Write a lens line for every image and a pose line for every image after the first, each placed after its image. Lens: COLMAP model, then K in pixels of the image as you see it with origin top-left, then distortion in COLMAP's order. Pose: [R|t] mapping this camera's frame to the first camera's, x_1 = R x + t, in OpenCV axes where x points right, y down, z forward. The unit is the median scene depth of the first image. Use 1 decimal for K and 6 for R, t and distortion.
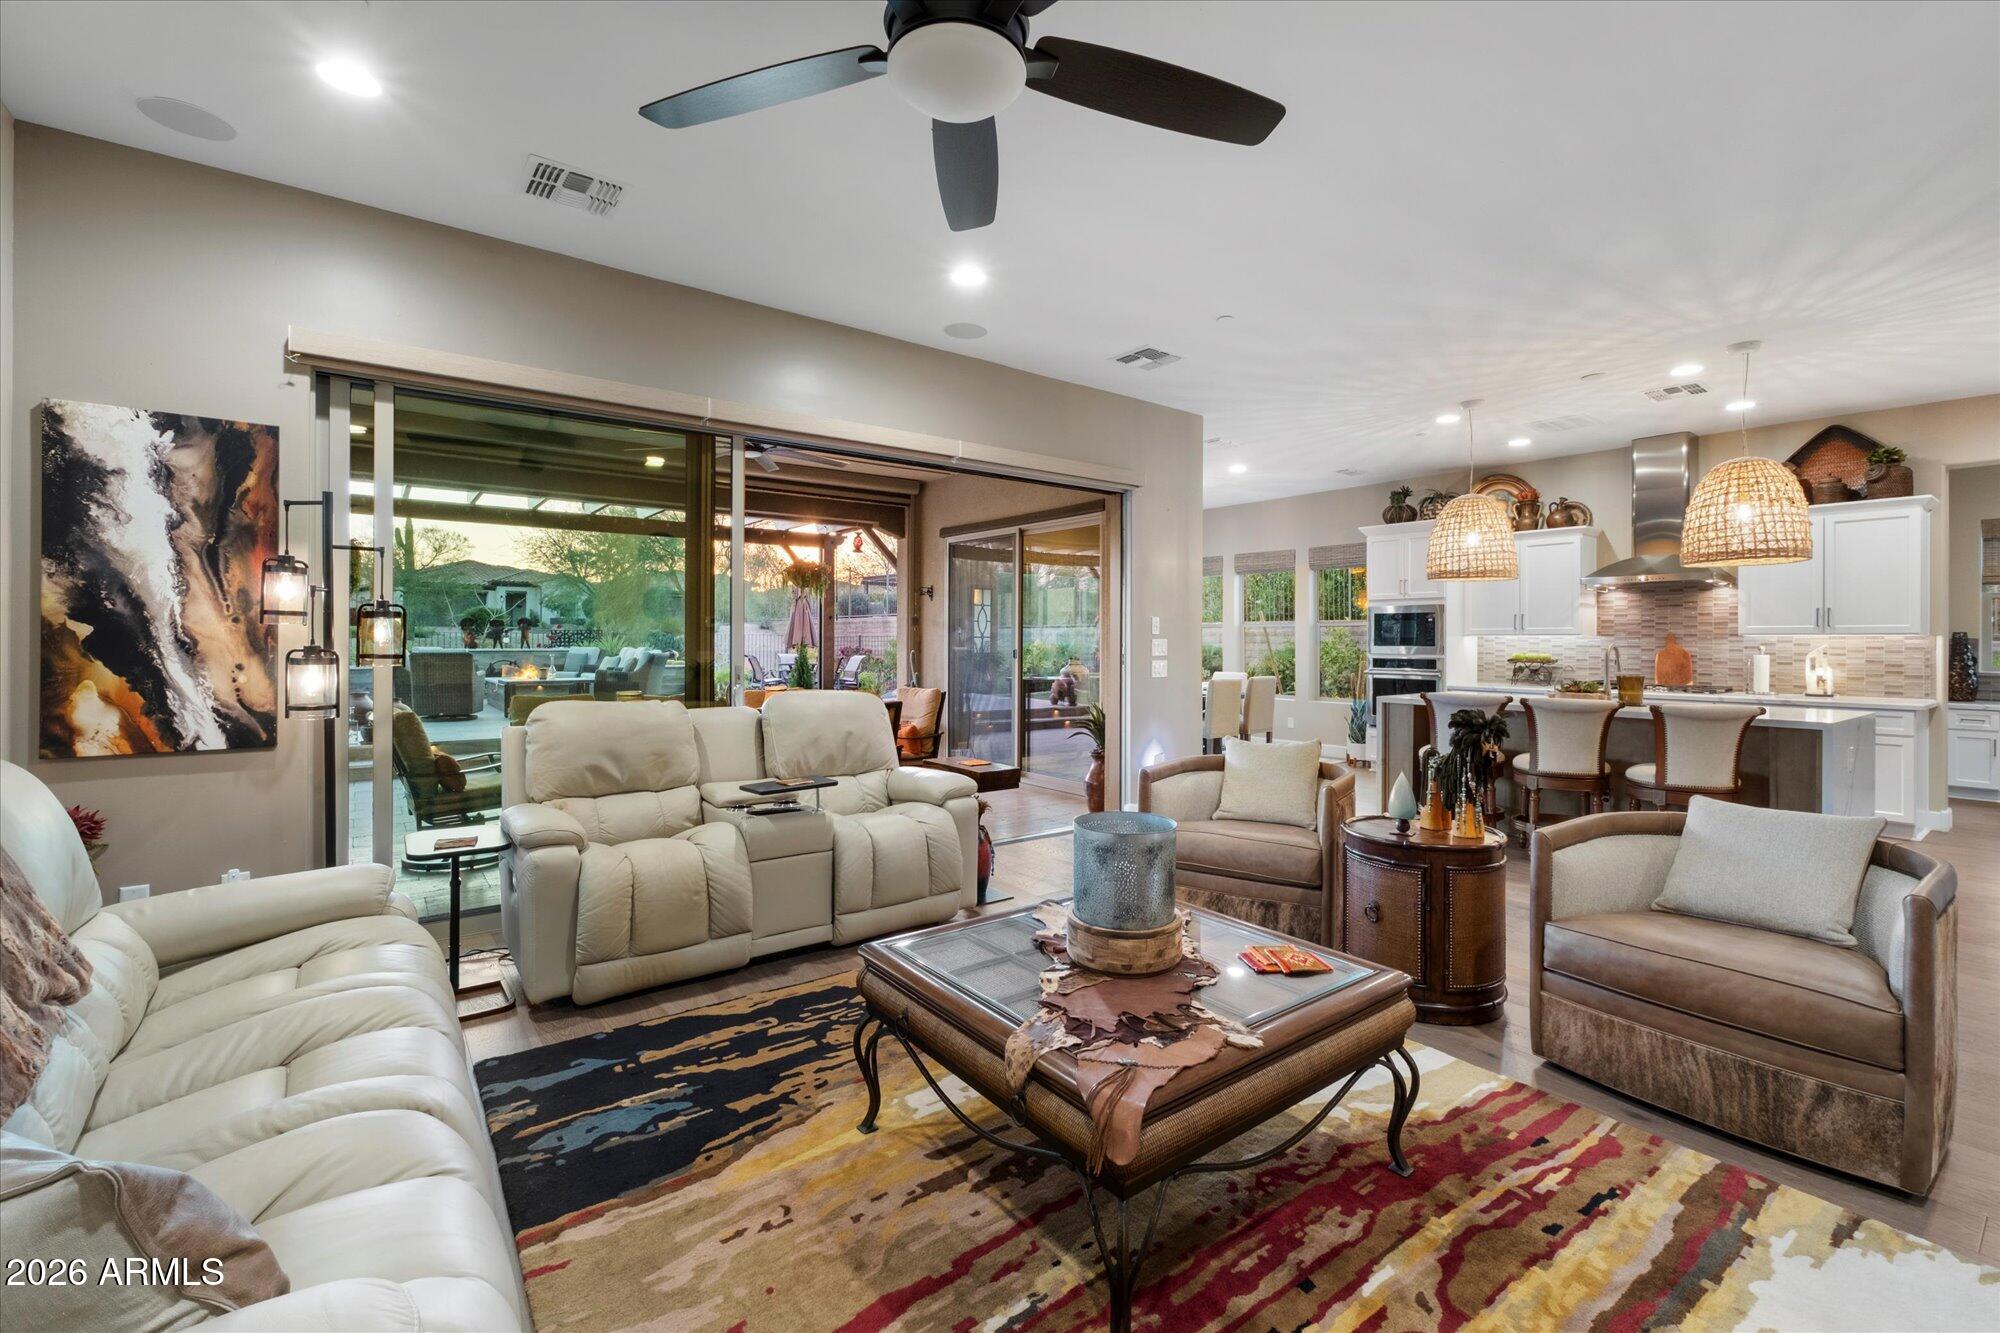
lens RADIAL K [[860.6, 0, 1021.2], [0, 860.6, 638.7], [0, 0, 1]] dist [0.002613, -0.000078]
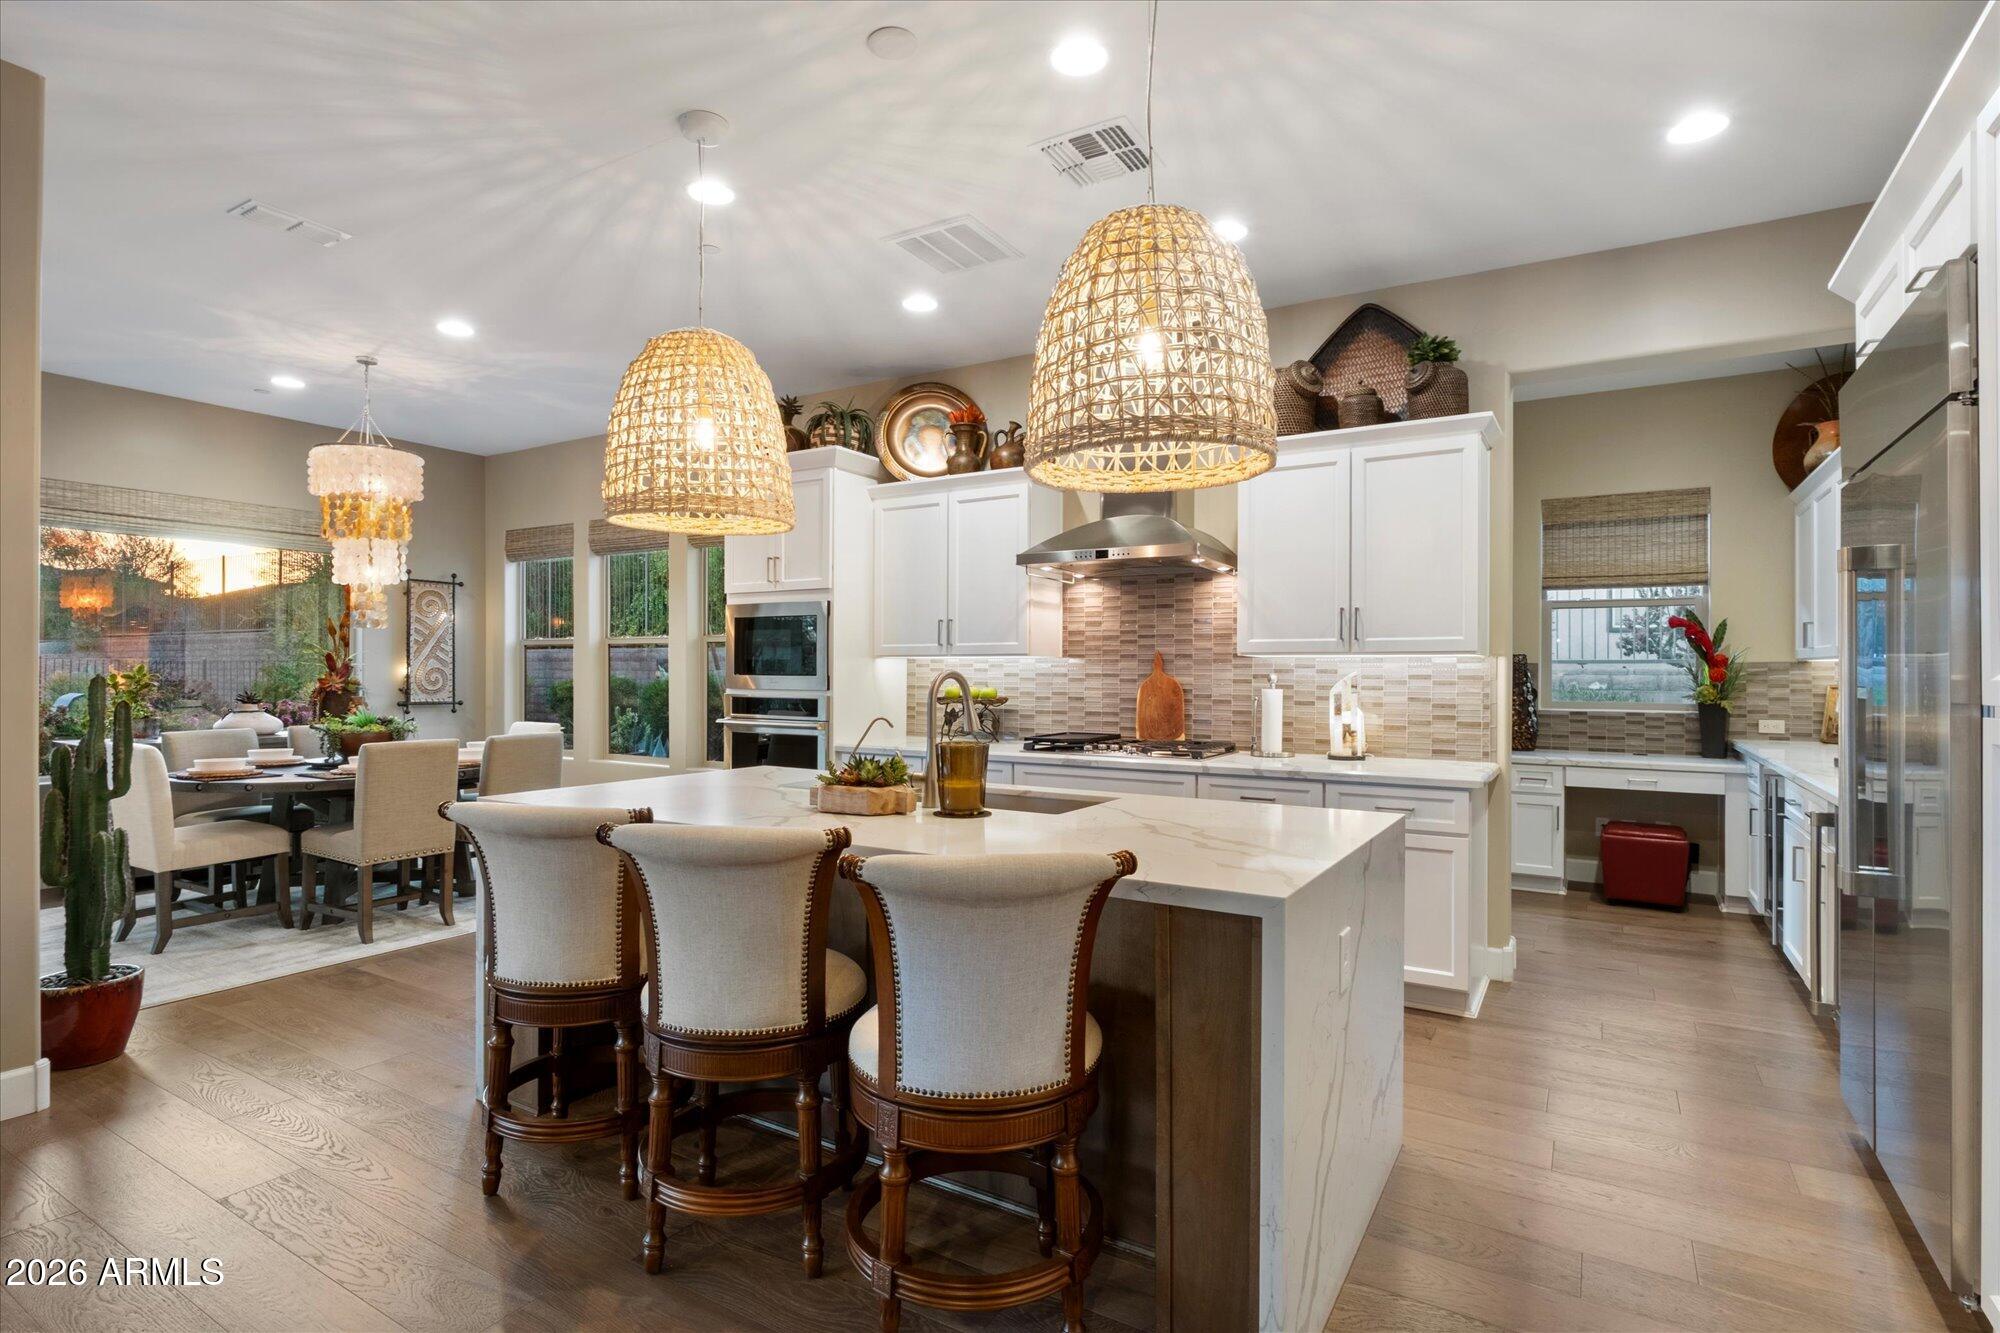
lens RADIAL K [[987.5, 0, 1006.9], [0, 987.5, 668.8], [0, 0, 1]] dist [-0.003825, -0.000298]
pose [[0.935264, -0.000329, 0.353950, 0.492431], [-0.000357, 0.999998, 0.001874, 0.004098], [-0.353950, -0.001879, 0.935262, 0.473477]]
